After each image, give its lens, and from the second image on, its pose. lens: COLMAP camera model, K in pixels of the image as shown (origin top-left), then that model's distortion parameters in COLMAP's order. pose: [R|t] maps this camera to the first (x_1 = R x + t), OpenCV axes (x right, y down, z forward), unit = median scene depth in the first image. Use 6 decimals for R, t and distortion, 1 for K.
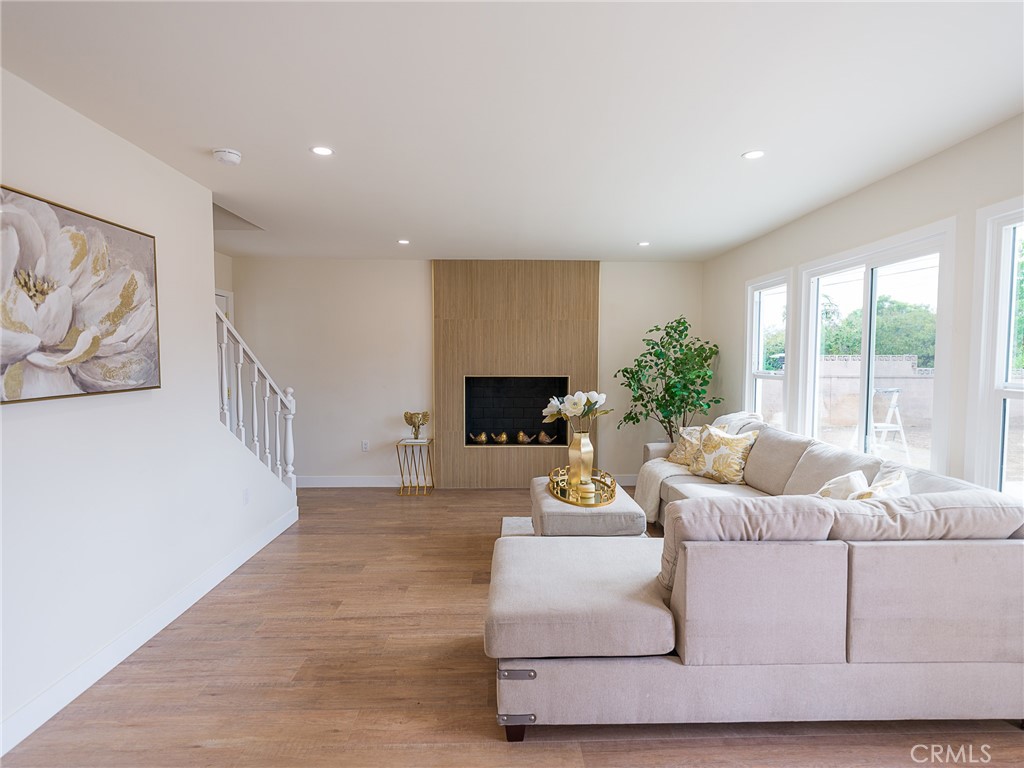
lens RADIAL K [[524.7, 0, 515.7], [0, 524.7, 389.3], [0, 0, 1]] dist [0.001106, -0.012684]
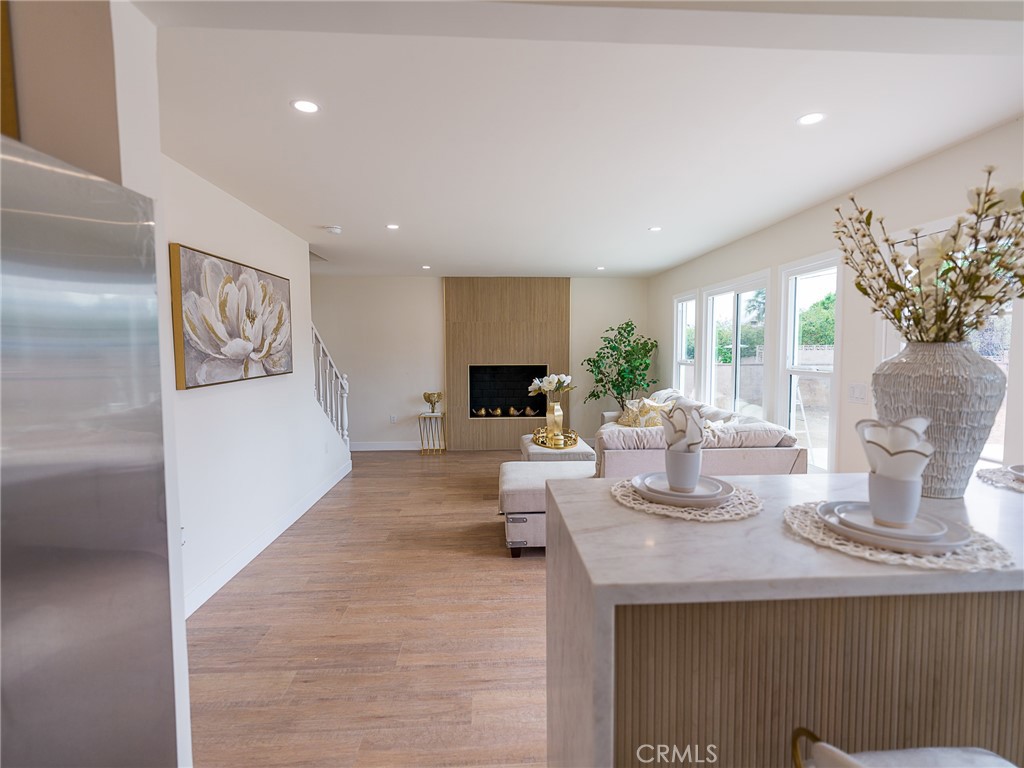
lens RADIAL K [[506.7, 0, 516.1], [0, 506.7, 382.4], [0, 0, 1]] dist [0.000373, -0.000518]
pose [[0.999530, -0.008085, 0.029559, -0.020612], [0.007865, 0.999941, 0.007555, 0.011943], [-0.029619, -0.007319, 0.999534, -0.340307]]
